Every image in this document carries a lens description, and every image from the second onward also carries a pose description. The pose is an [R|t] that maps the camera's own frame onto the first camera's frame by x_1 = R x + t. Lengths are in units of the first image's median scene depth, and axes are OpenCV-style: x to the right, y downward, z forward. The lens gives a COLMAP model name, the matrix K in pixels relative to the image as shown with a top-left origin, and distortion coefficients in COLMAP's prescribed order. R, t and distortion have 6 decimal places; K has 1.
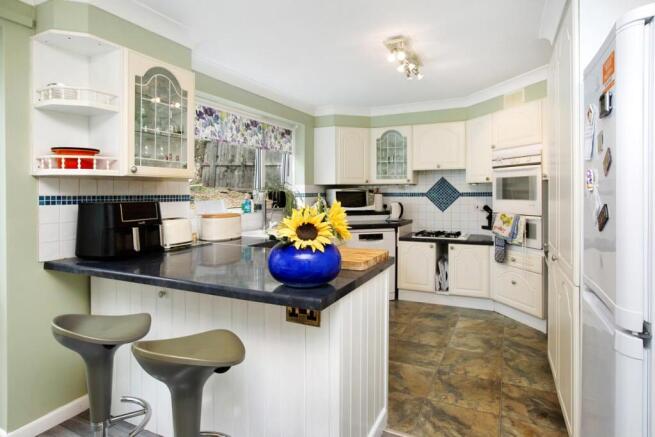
lens RADIAL K [[369.2, 0, 327.2], [0, 369.2, 199.7], [0, 0, 1]] dist [-0.000911, -0.000123]
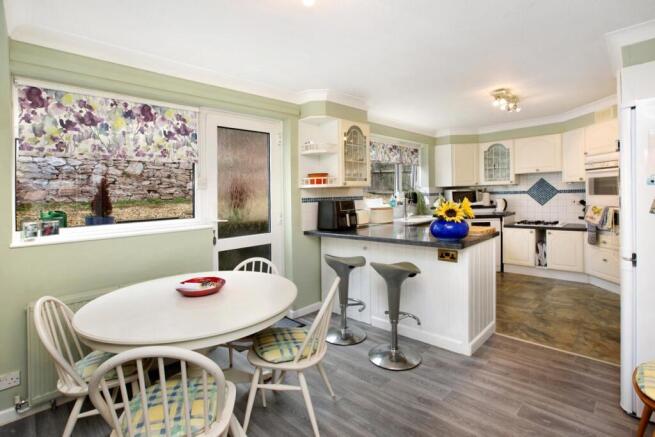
lens RADIAL K [[328.1, 0, 328.0], [0, 328.1, 202.6], [0, 0, 1]] dist [0.002343, 0.001002]
pose [[0.954368, -0.013117, -0.298344, -0.060337], [0.016641, 0.999819, 0.009275, 0.000258], [0.298169, -0.013817, 0.954413, -0.342758]]
